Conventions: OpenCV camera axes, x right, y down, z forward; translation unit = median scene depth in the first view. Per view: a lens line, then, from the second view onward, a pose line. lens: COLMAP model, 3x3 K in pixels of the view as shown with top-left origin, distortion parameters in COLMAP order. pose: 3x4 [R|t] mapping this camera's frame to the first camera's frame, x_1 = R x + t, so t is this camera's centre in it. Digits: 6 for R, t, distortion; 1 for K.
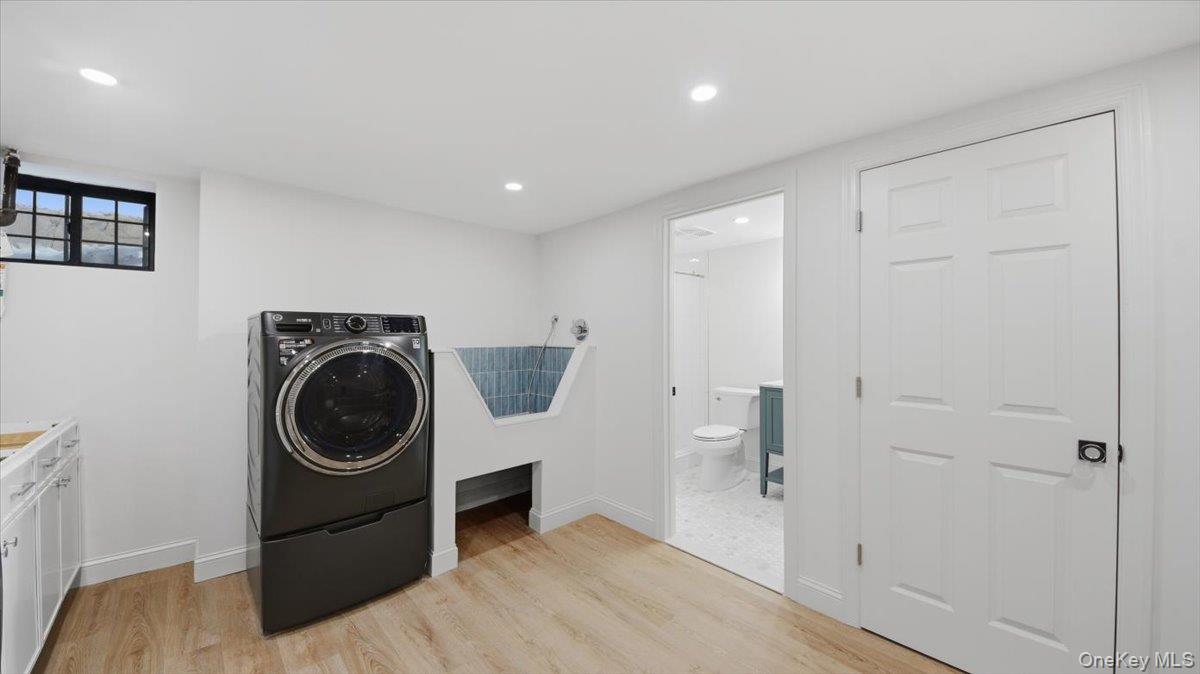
lens RADIAL K [[437.9, 0, 594.6], [0, 437.9, 334.6], [0, 0, 1]] dist [0.050922, -0.023714]
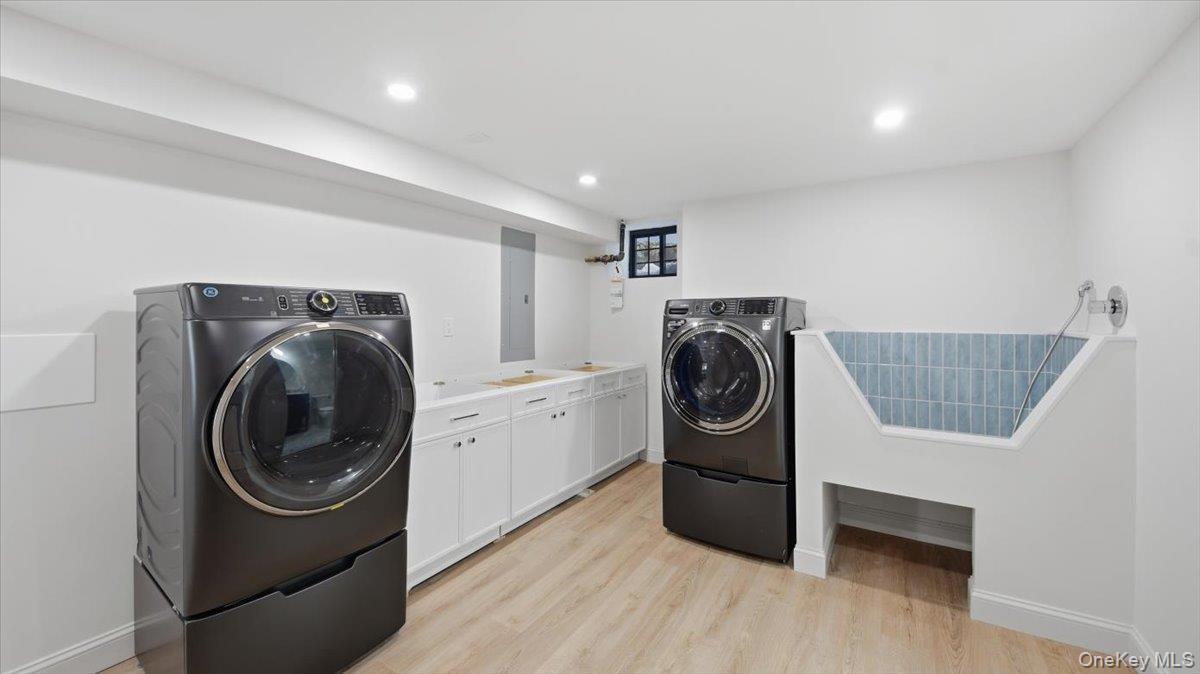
lens RADIAL K [[437.9, 0, 594.6], [0, 437.9, 334.6], [0, 0, 1]] dist [0.050922, -0.023714]
pose [[0.264173, 0.034921, -0.963843, 0.397207], [0.001584, 0.999327, 0.036641, 0.004649], [0.964474, -0.011206, 0.263940, 0.320052]]
